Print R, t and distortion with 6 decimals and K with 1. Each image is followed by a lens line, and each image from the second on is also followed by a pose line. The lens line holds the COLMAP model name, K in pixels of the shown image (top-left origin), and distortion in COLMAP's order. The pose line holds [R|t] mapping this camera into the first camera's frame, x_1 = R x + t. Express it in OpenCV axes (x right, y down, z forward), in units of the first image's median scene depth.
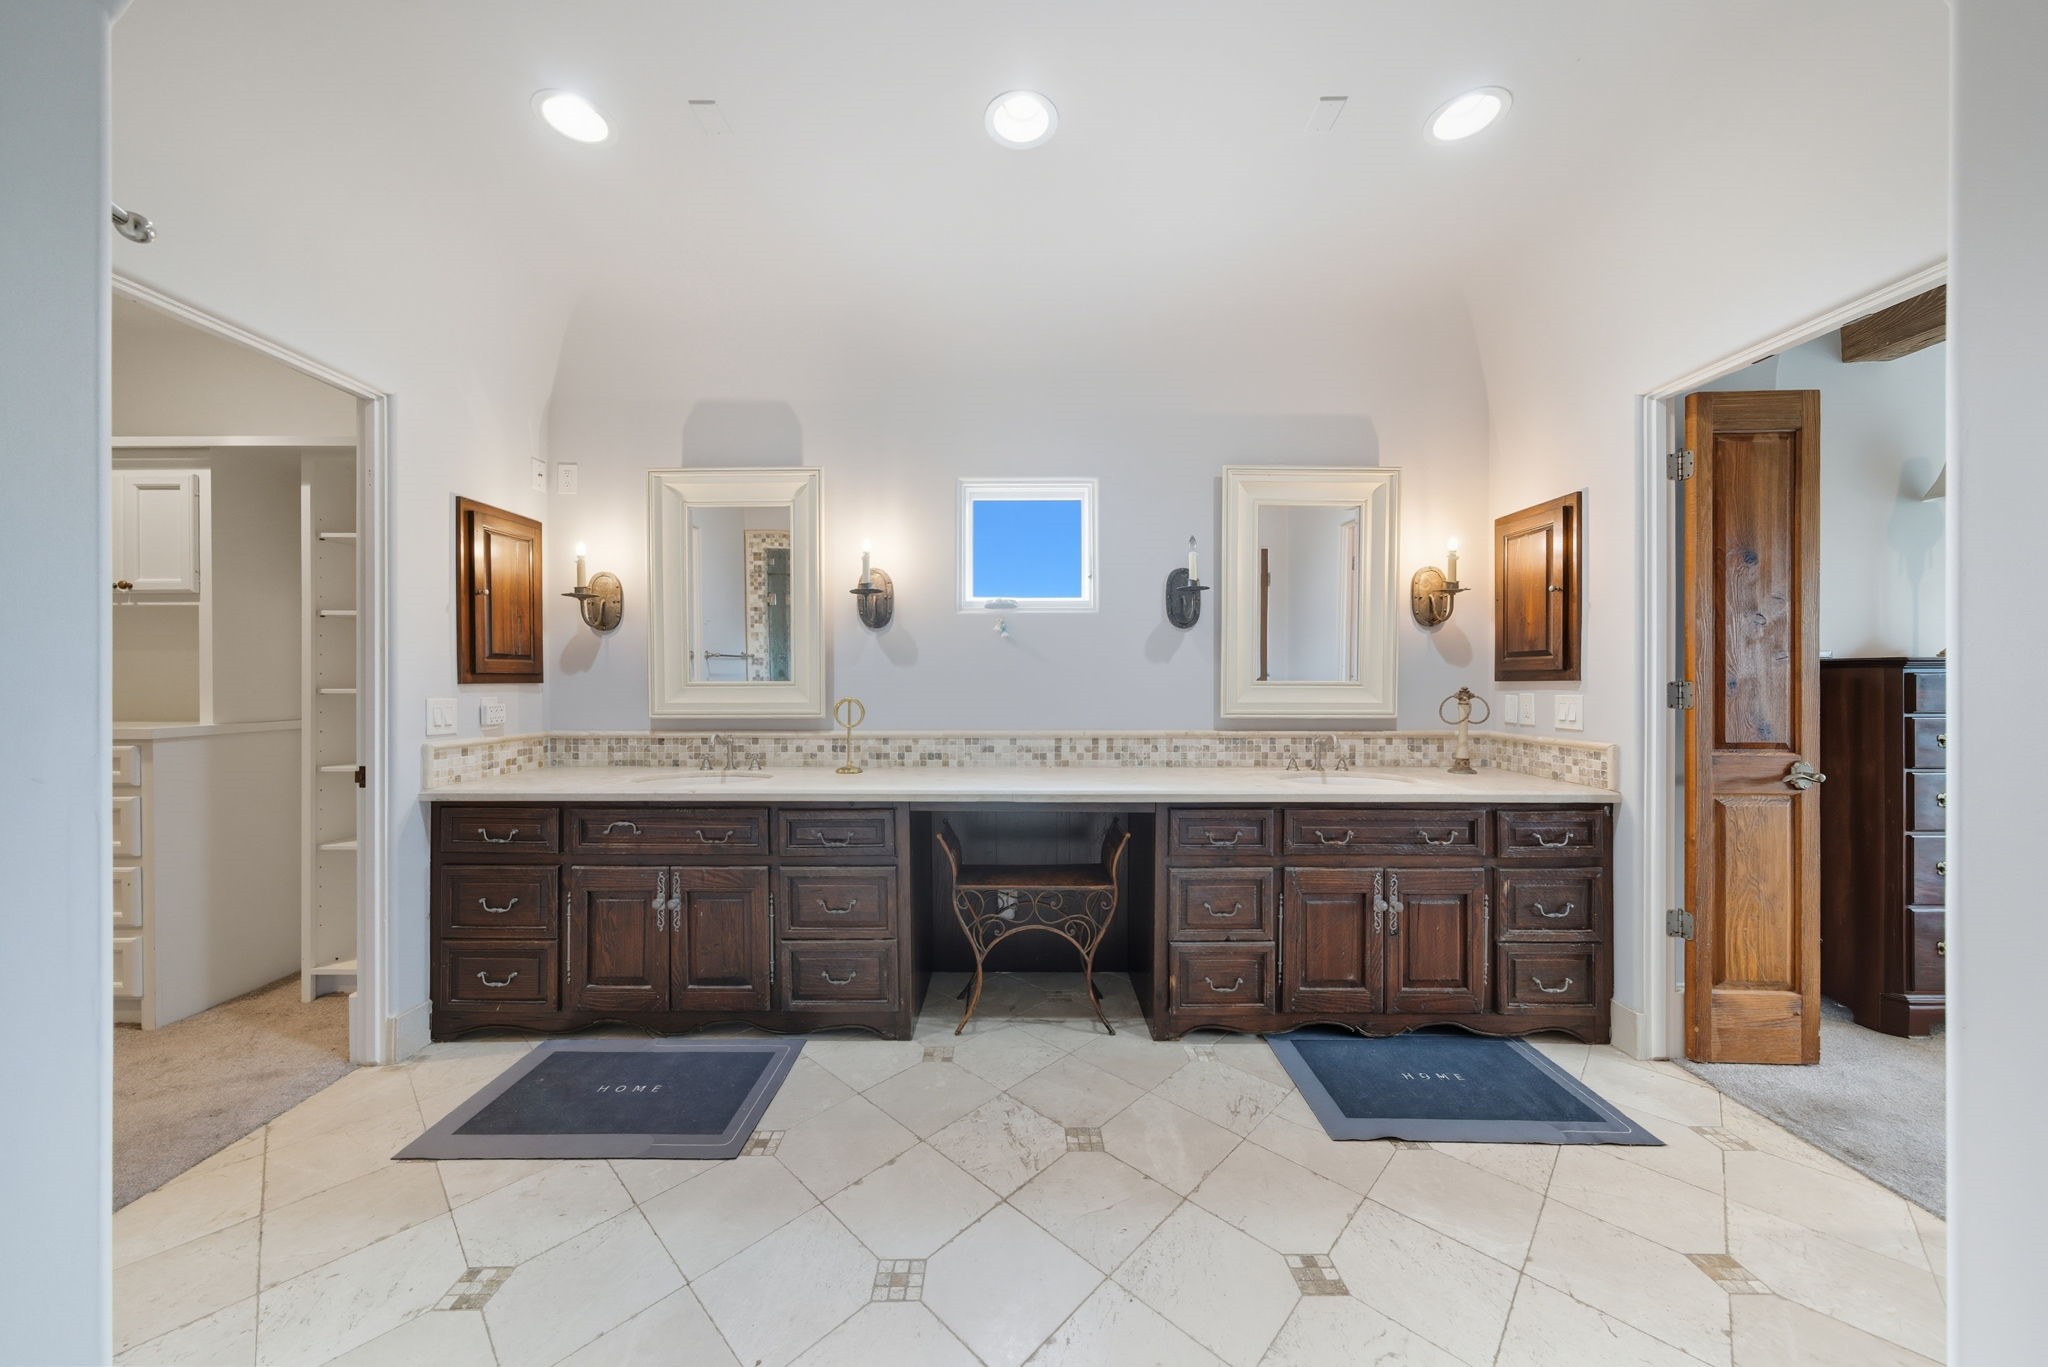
lens RADIAL K [[708.4, 0, 1003.9], [0, 708.4, 676.9], [0, 0, 1]] dist [-0.016559, 0.007249]
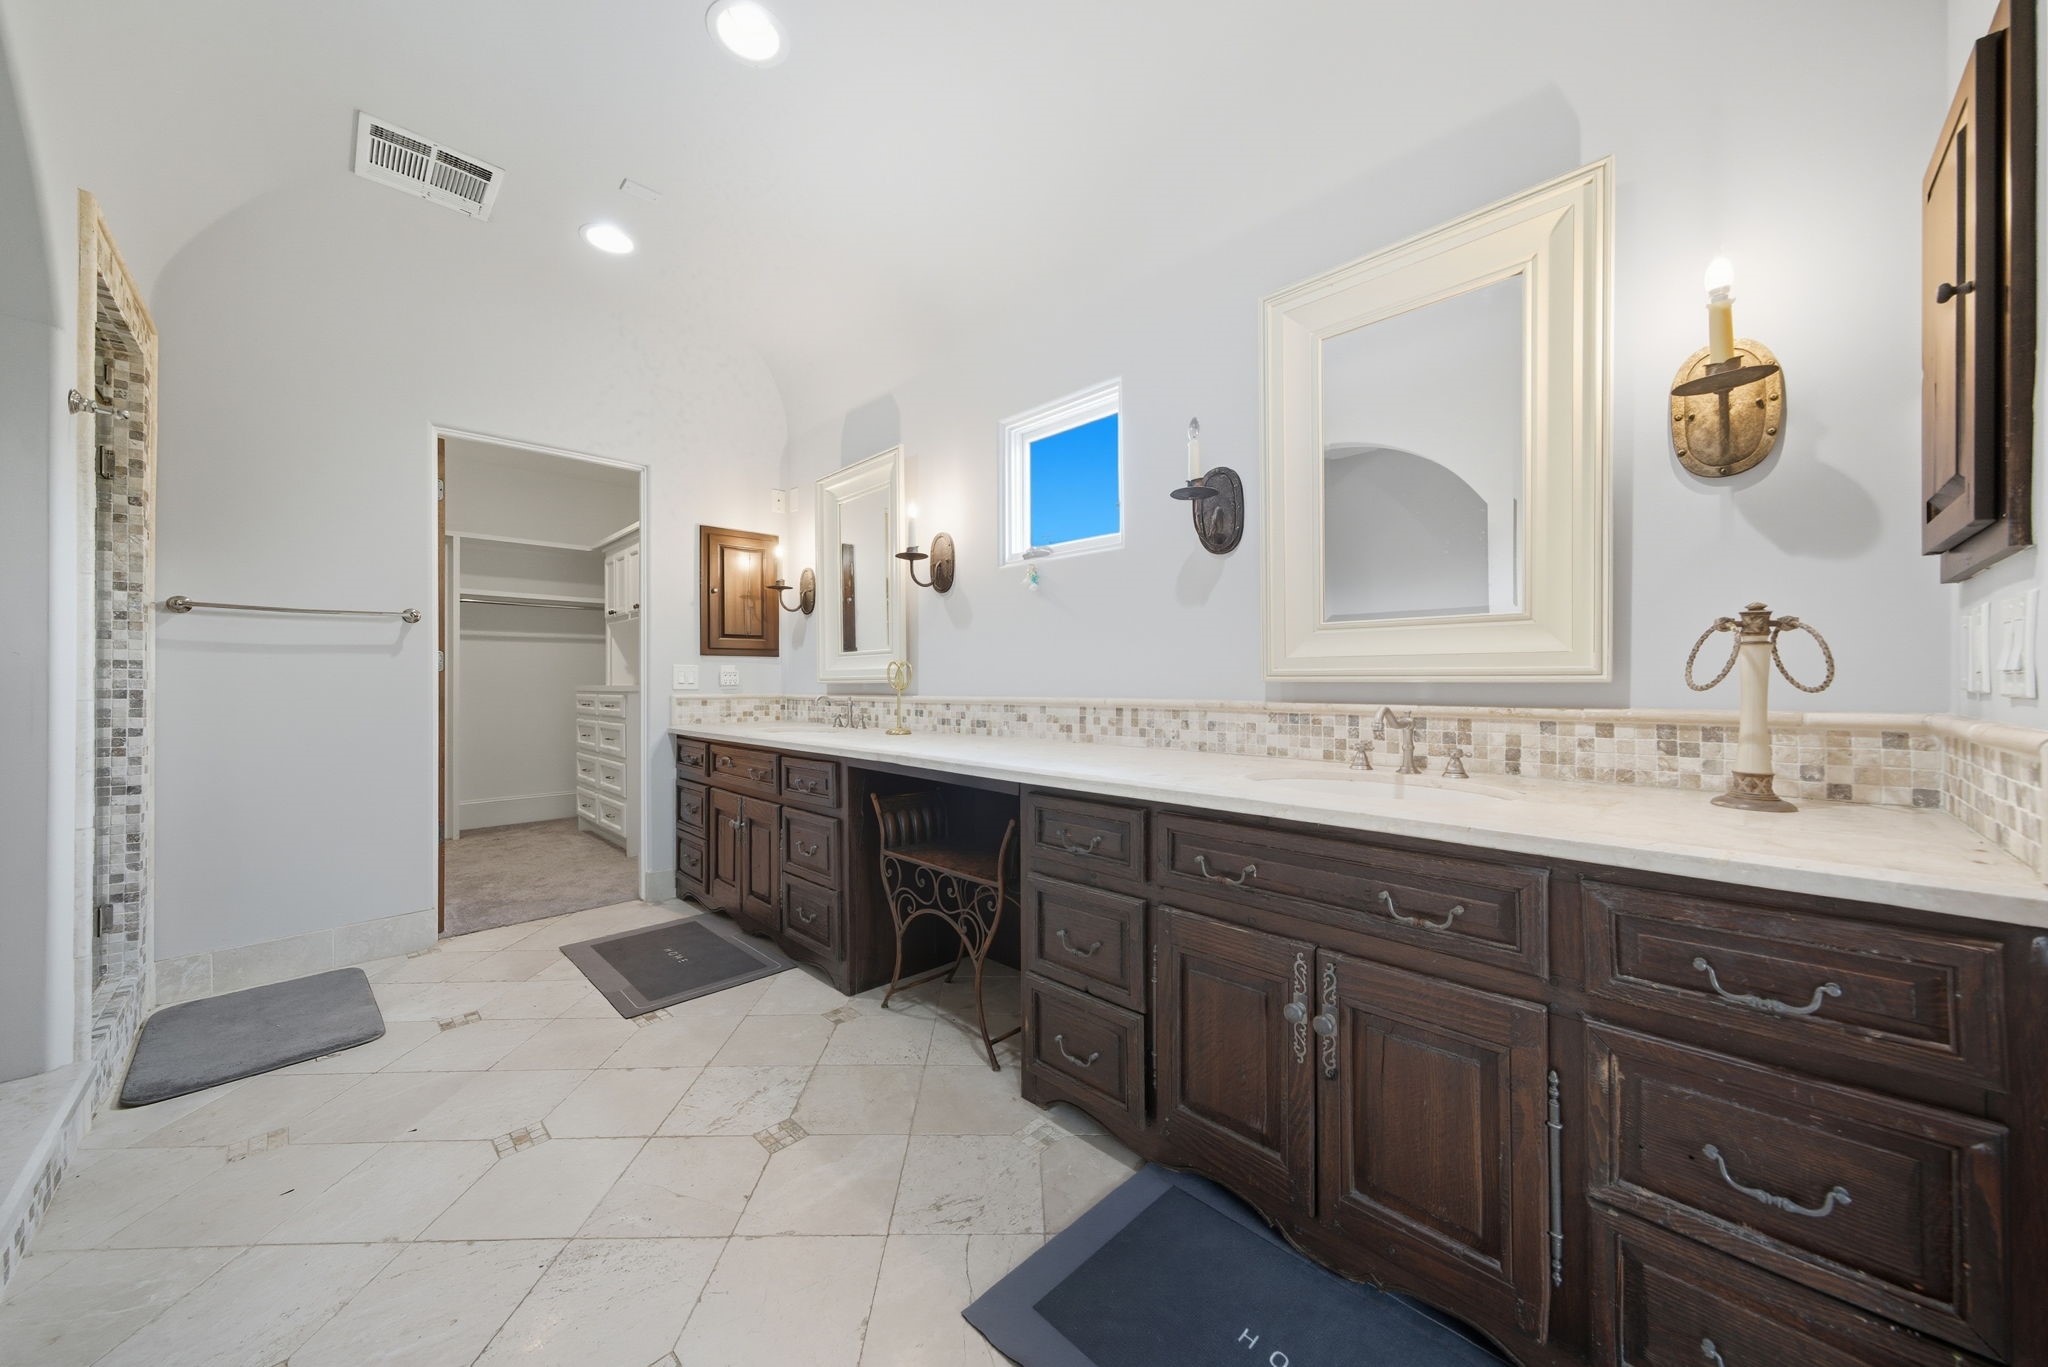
lens RADIAL K [[708.4, 0, 1003.9], [0, 708.4, 676.9], [0, 0, 1]] dist [-0.016559, 0.007249]
pose [[0.706735, -0.006172, -0.707451, 0.596206], [0.005957, 0.999978, -0.002773, 0.053764], [0.707453, -0.002254, 0.706757, 0.364509]]
